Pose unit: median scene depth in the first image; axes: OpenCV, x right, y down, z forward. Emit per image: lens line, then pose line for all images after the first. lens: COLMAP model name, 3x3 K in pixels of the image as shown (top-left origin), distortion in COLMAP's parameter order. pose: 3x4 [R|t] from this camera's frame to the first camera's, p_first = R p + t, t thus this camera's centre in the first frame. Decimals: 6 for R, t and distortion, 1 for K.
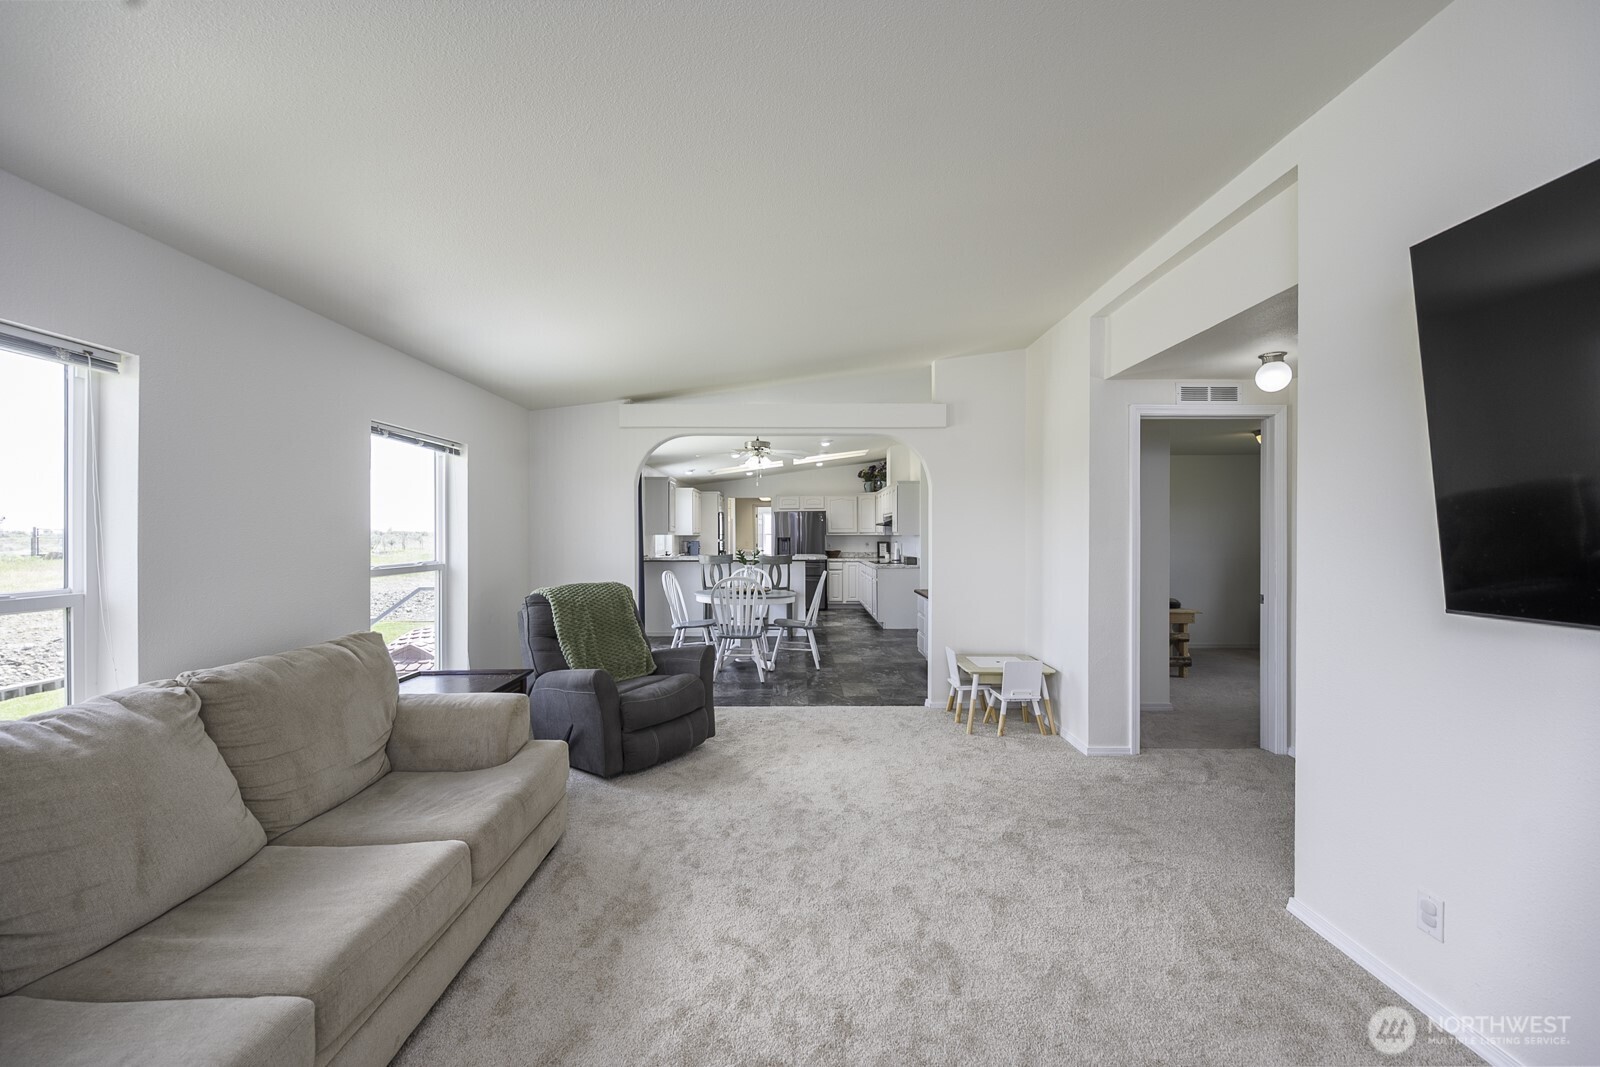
lens RADIAL K [[637.2, 0, 793.2], [0, 637.2, 535.4], [0, 0, 1]] dist [-0.000892, -0.000662]
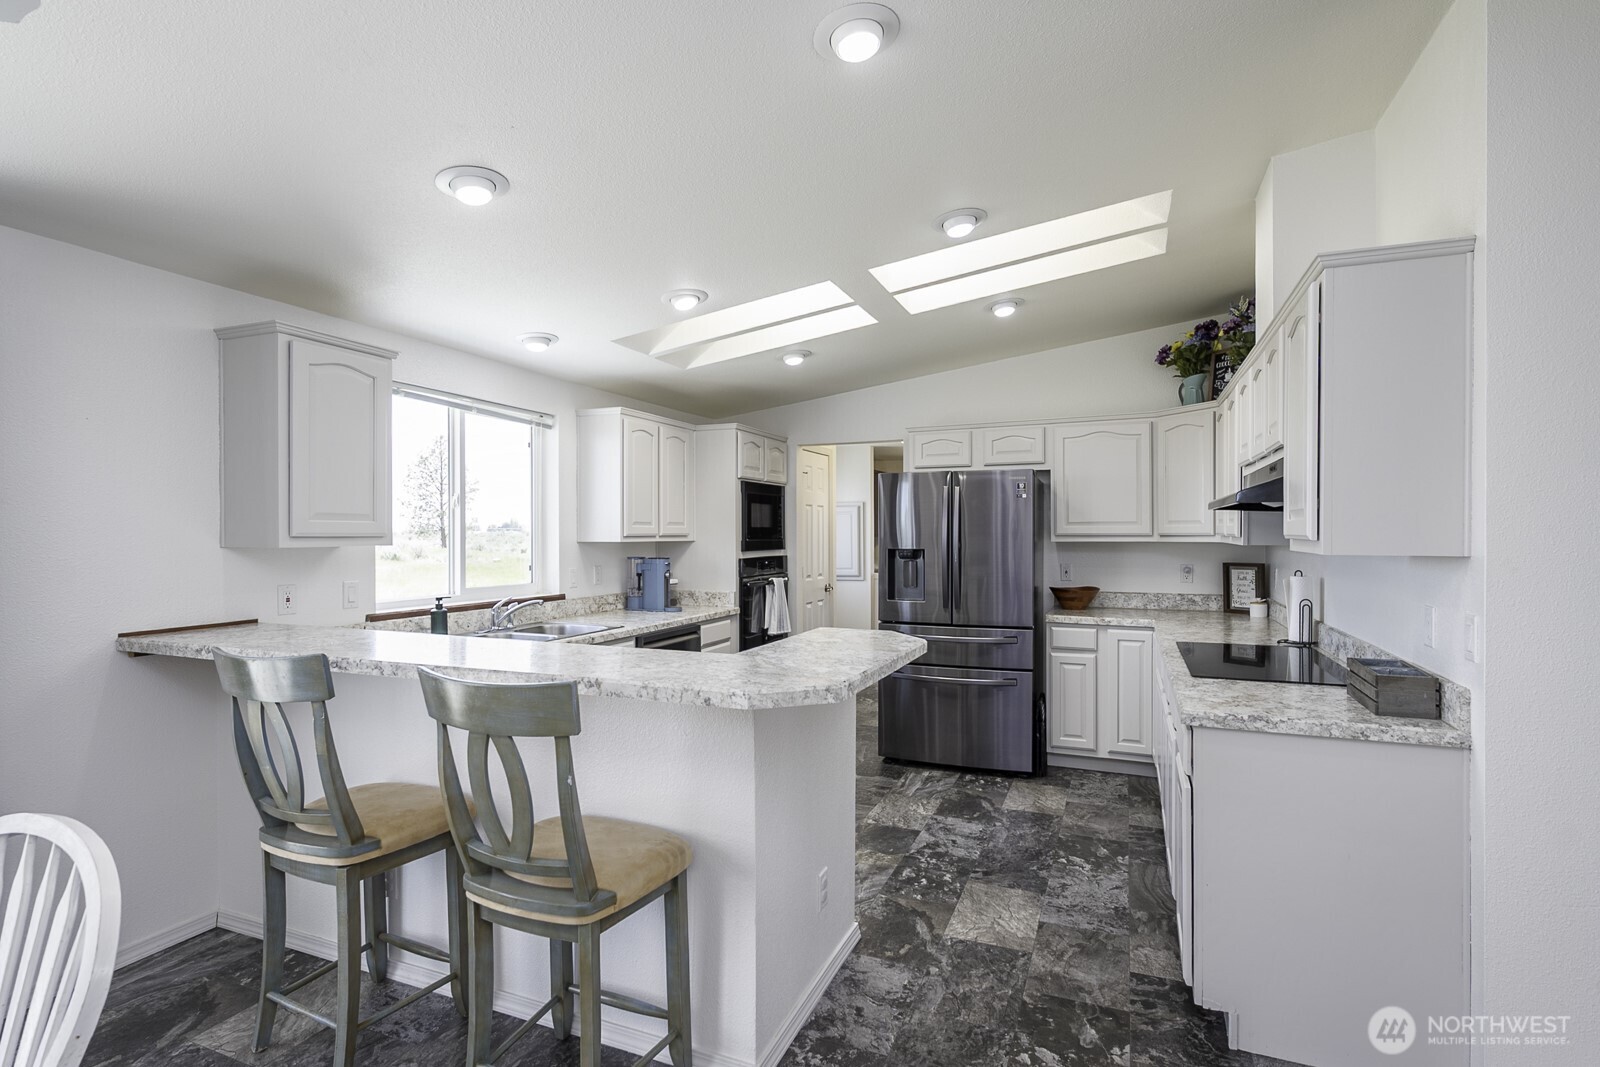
lens RADIAL K [[781.3, 0, 804.6], [0, 781.3, 528.4], [0, 0, 1]] dist [0.025790, 0.000361]
pose [[0.929172, 0.002211, -0.369640, 0.084745], [-0.003493, 0.999990, -0.002800, -0.005426], [0.369631, 0.003893, 0.929171, 0.568016]]
